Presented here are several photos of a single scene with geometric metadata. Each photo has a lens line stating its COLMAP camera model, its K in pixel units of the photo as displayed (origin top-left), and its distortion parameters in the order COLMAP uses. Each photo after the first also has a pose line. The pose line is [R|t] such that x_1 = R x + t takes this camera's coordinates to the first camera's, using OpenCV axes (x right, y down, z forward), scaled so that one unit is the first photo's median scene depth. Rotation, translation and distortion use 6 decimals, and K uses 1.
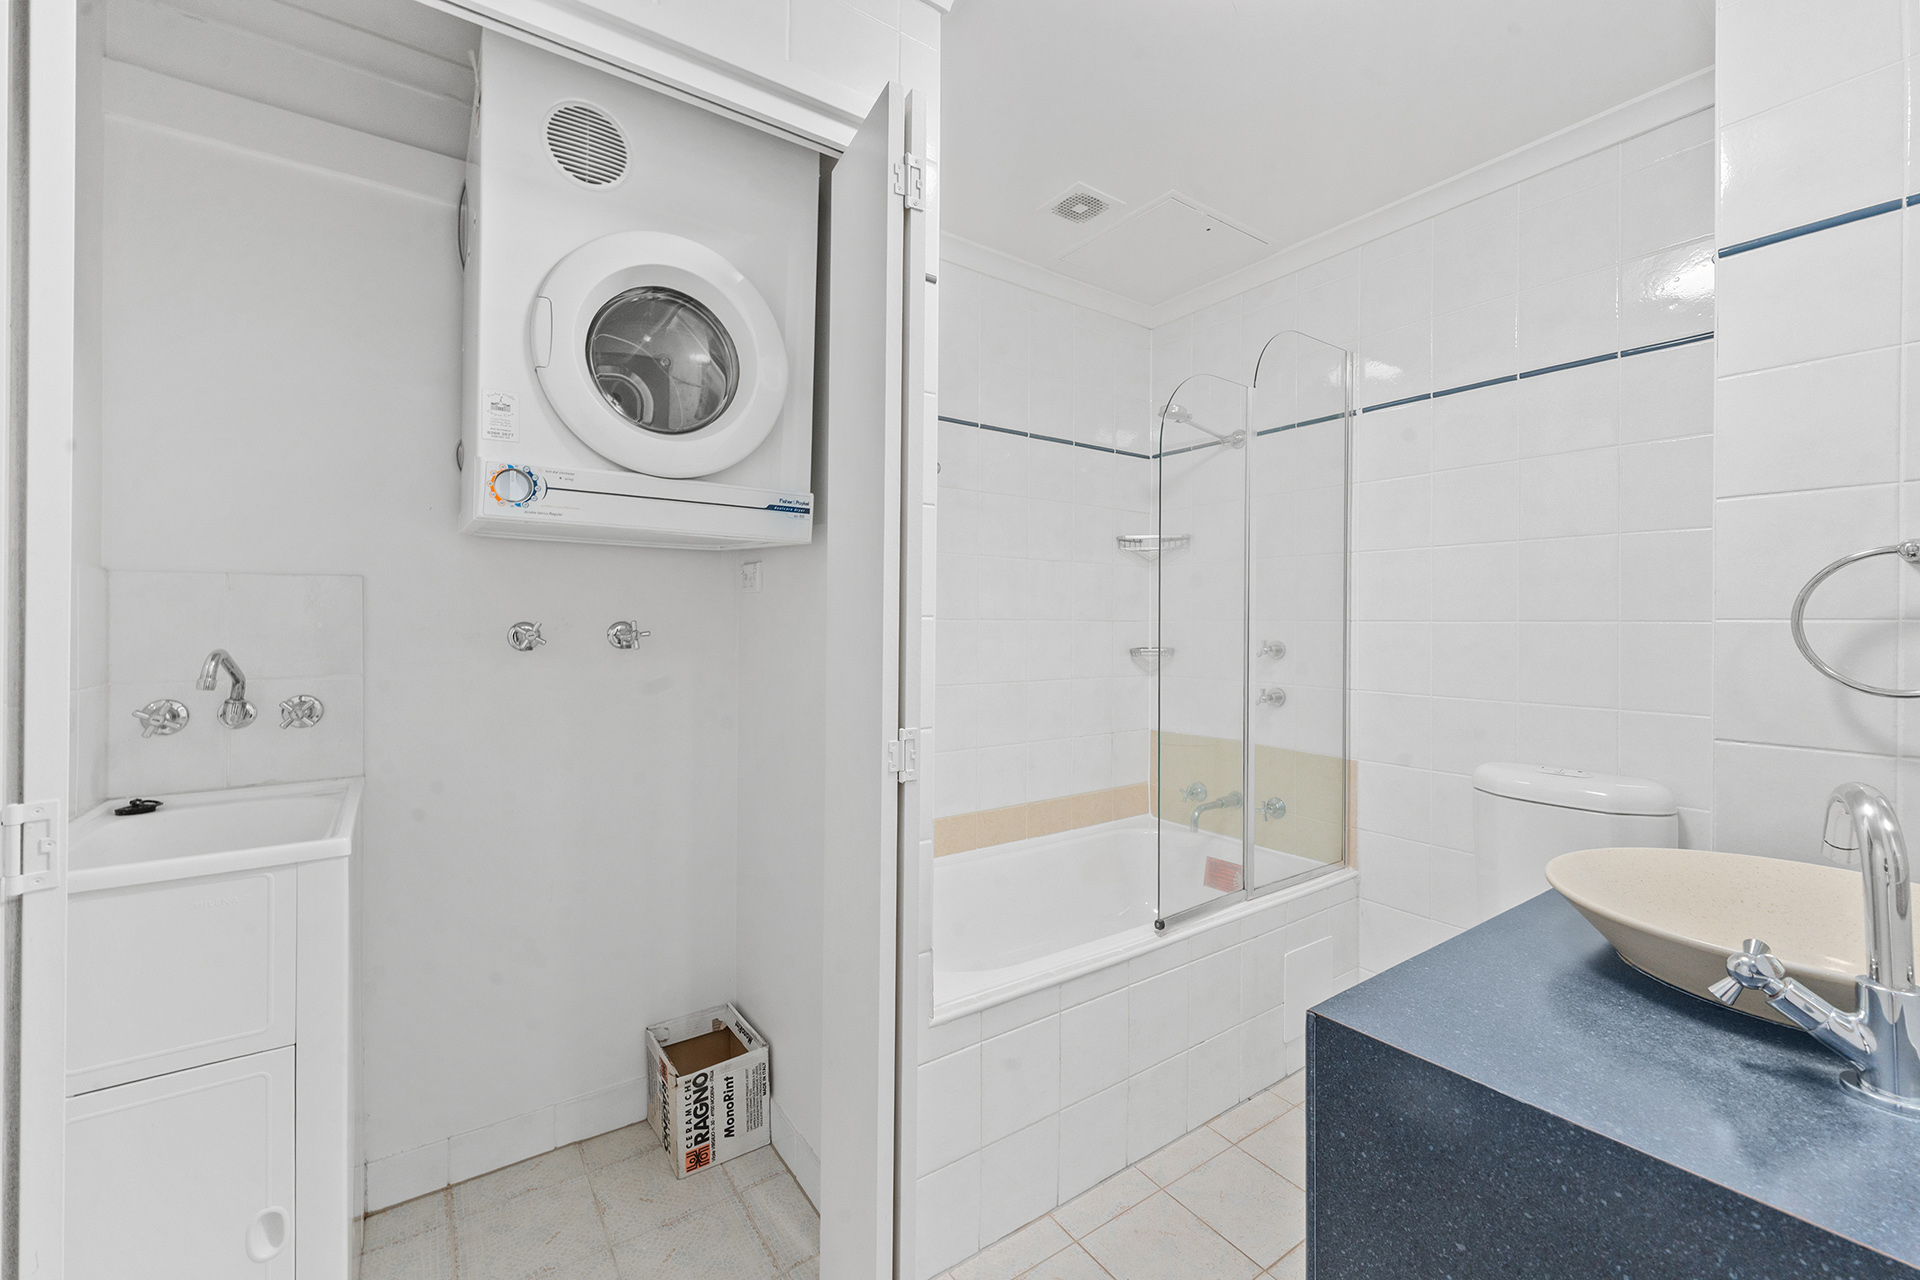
lens RADIAL K [[764.6, 0, 959.8], [0, 764.6, 630.8], [0, 0, 1]] dist [0.000399, 0.000420]
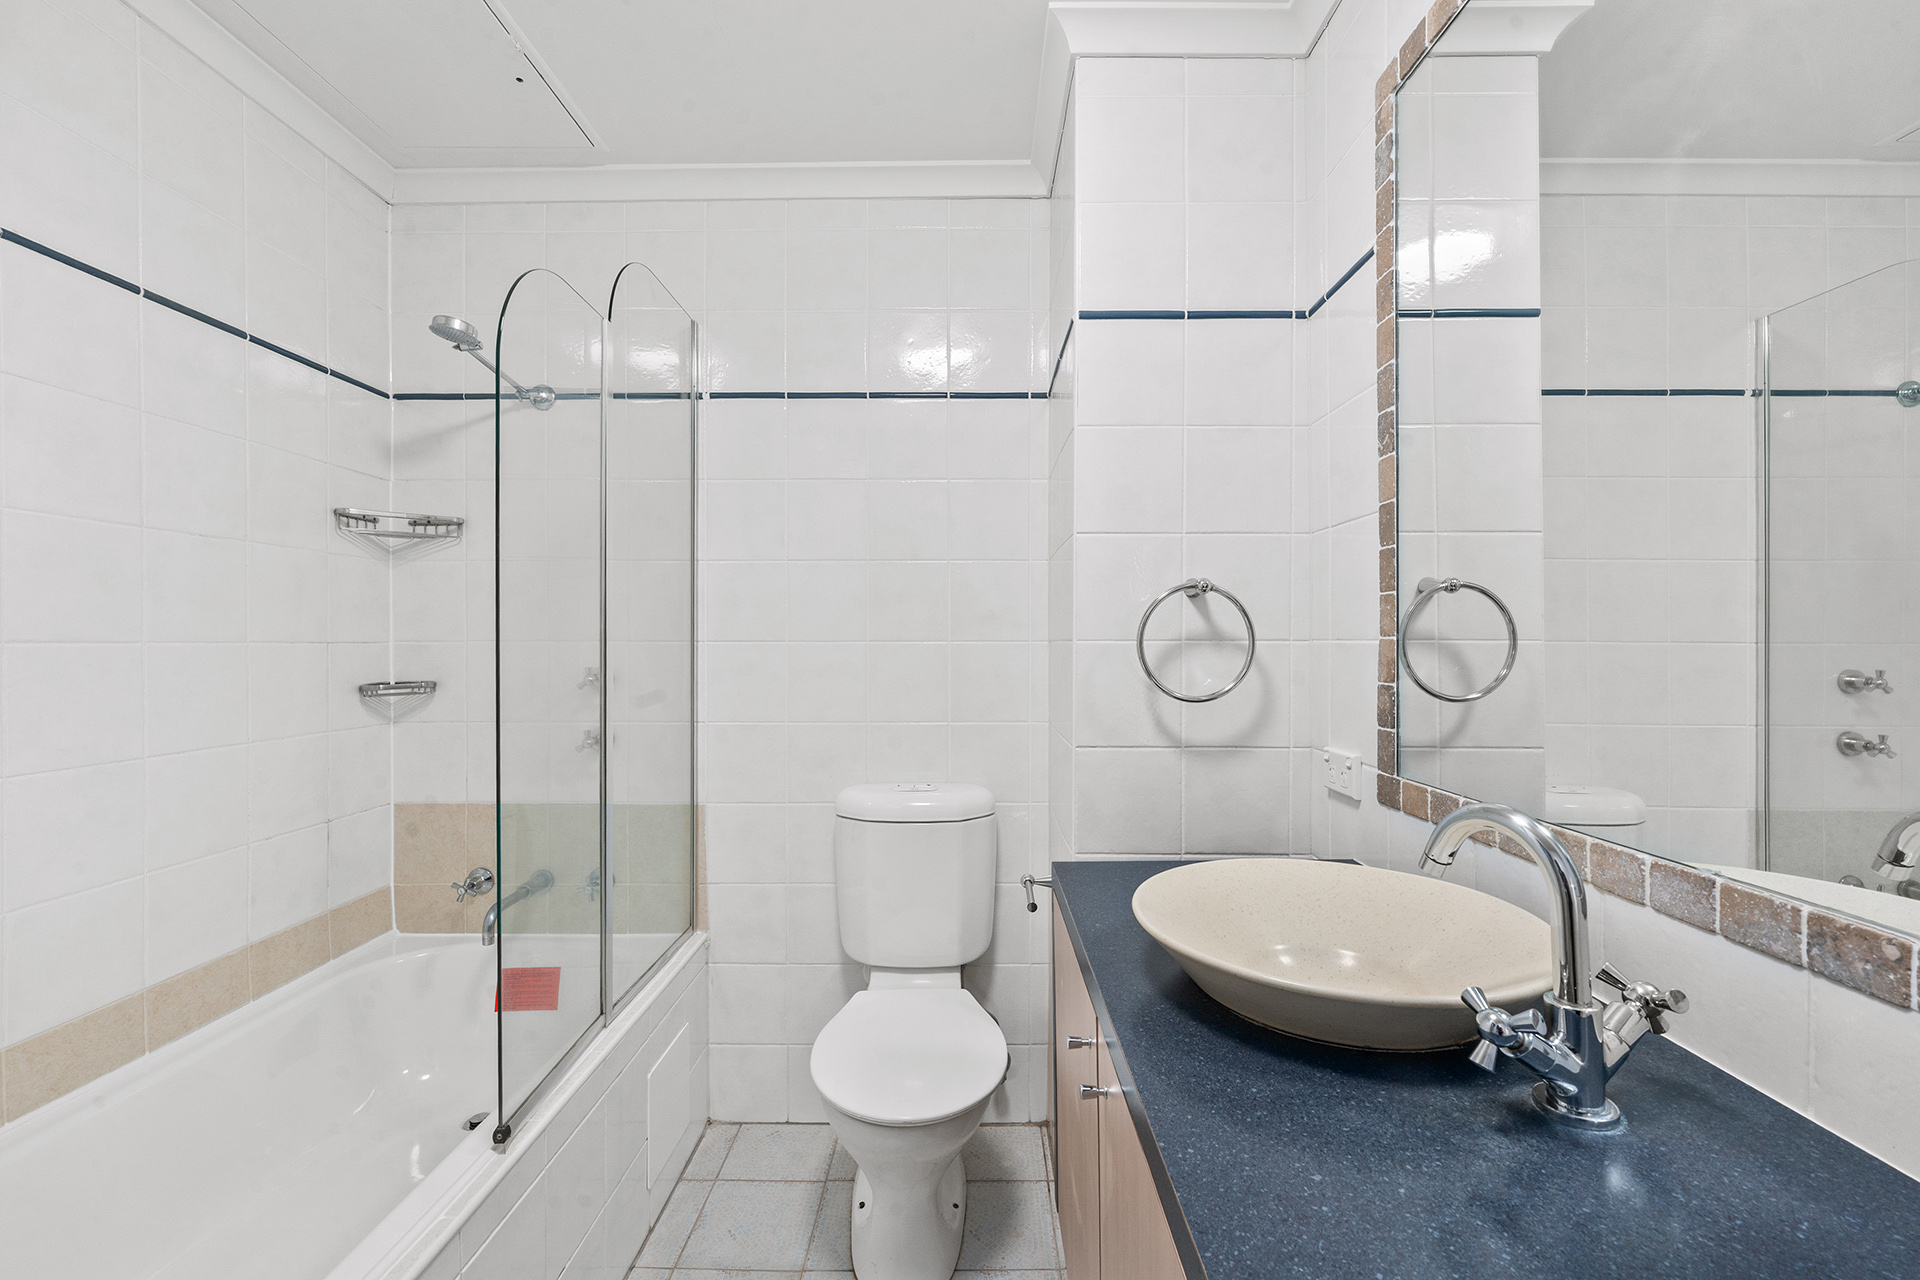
lens RADIAL K [[769.8, 0, 938.4], [0, 769.8, 651.2], [0, 0, 1]] dist [-0.001473, -0.000187]
pose [[0.578847, -0.014663, 0.815305, -0.029994], [0.012291, 0.999882, 0.009257, -0.006968], [-0.815344, 0.004663, 0.578958, 0.288466]]
